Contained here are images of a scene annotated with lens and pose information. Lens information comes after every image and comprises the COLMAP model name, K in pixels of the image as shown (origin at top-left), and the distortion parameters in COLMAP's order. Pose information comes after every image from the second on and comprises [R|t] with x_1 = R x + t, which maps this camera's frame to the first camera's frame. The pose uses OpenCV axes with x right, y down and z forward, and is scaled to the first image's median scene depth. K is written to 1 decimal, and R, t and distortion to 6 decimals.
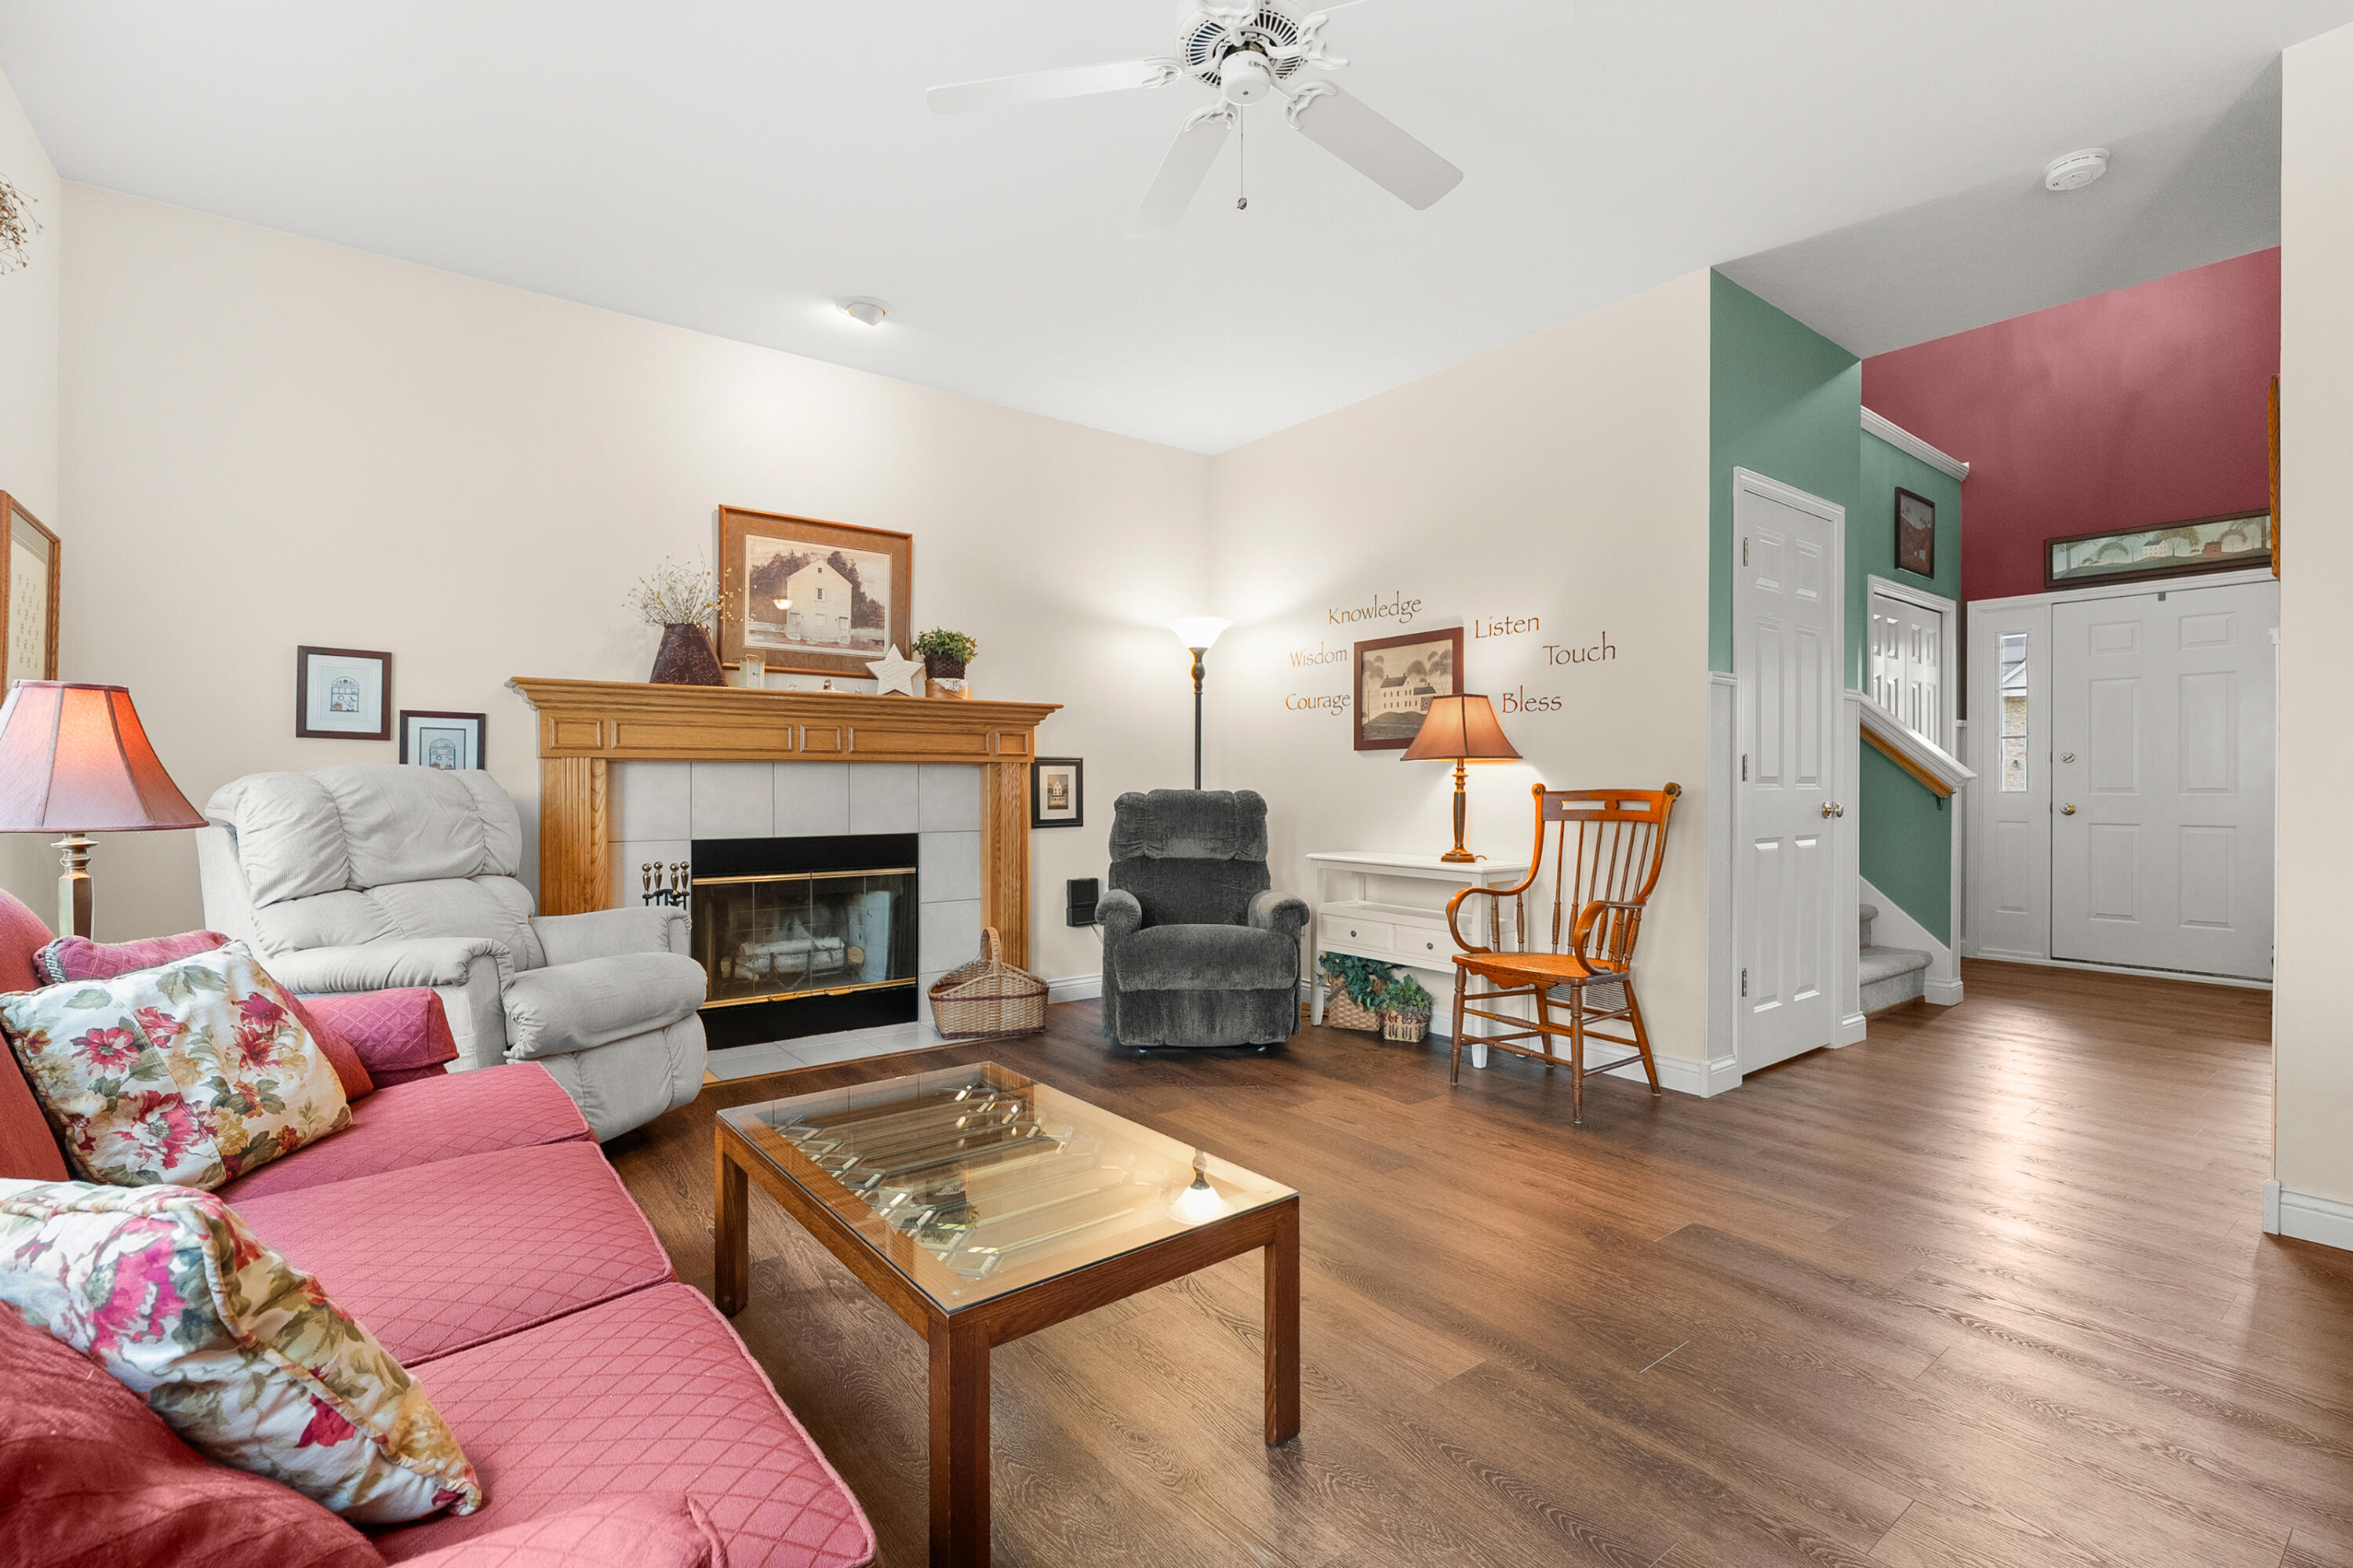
lens RADIAL K [[1065.8, 0, 1170.7], [0, 1065.8, 781.8], [0, 0, 1]] dist [-0.004171, 0.000336]
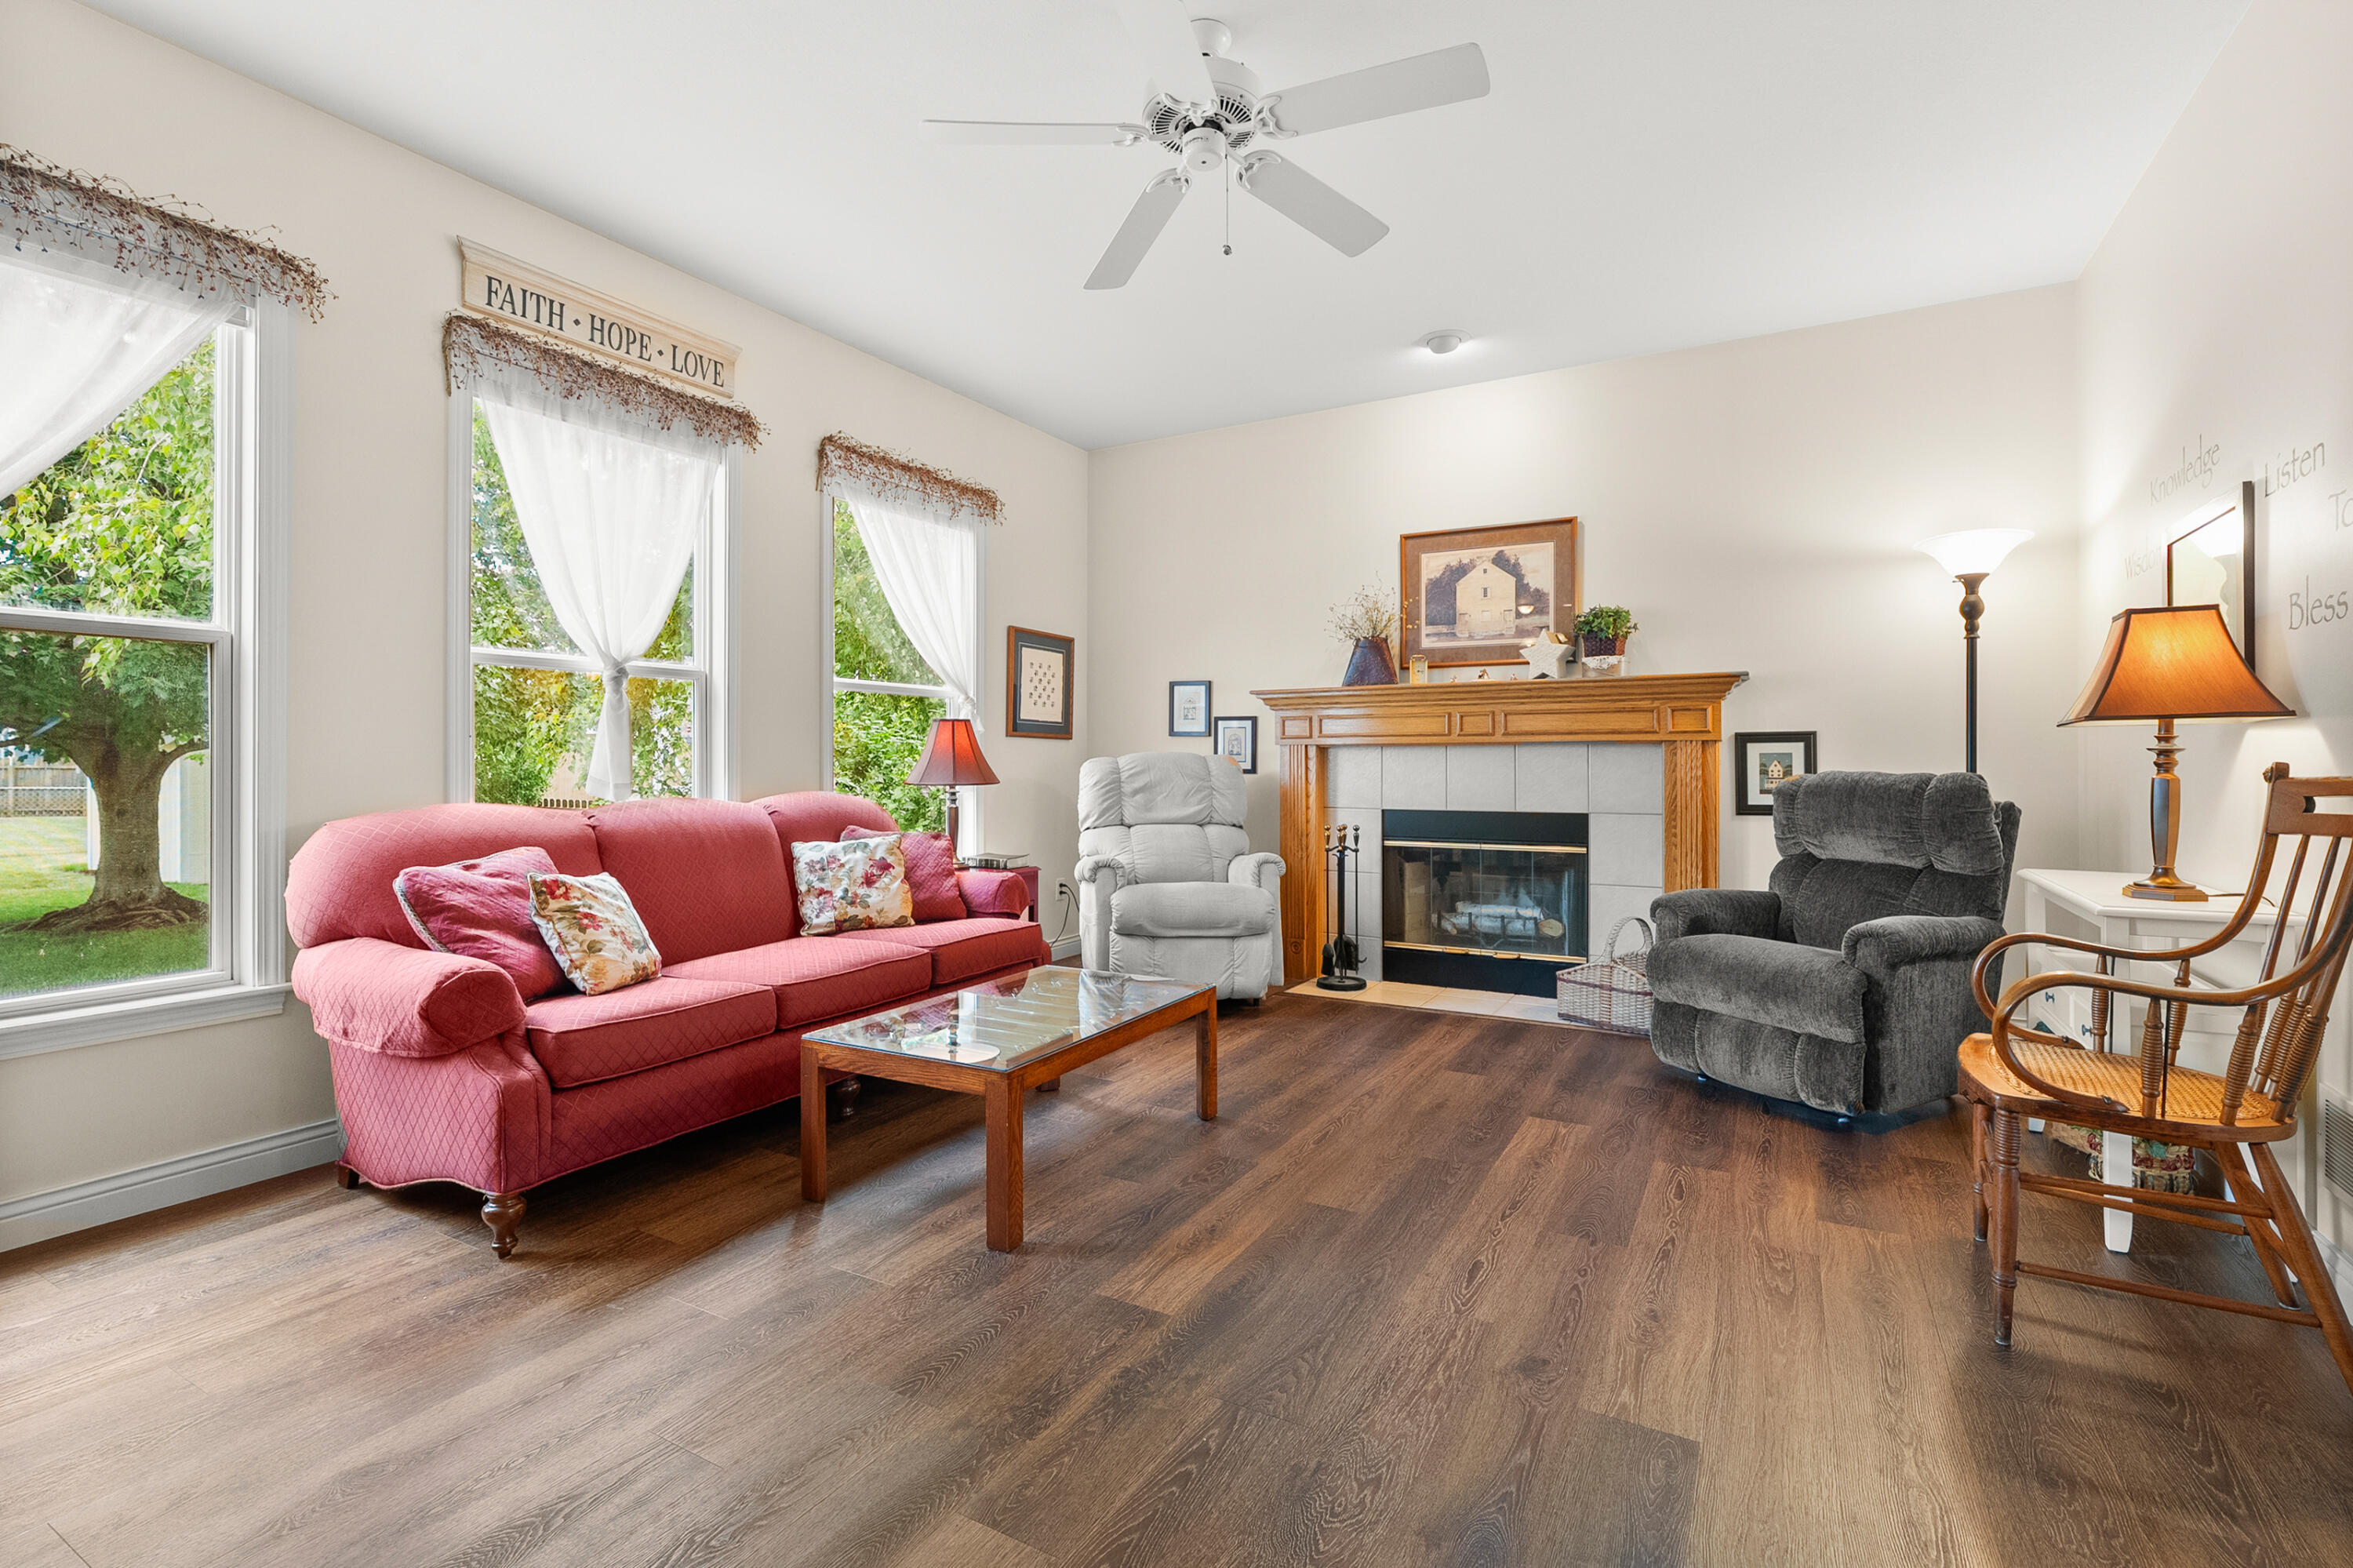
lens RADIAL K [[1082.7, 0, 1177.5], [0, 1082.7, 753.7], [0, 0, 1]] dist [0.002983, 0.001042]
pose [[0.390732, -0.008924, -0.920461, 0.589604], [0.001368, 0.999958, -0.009113, 0.001177], [0.920503, 0.002301, 0.390728, 0.270202]]
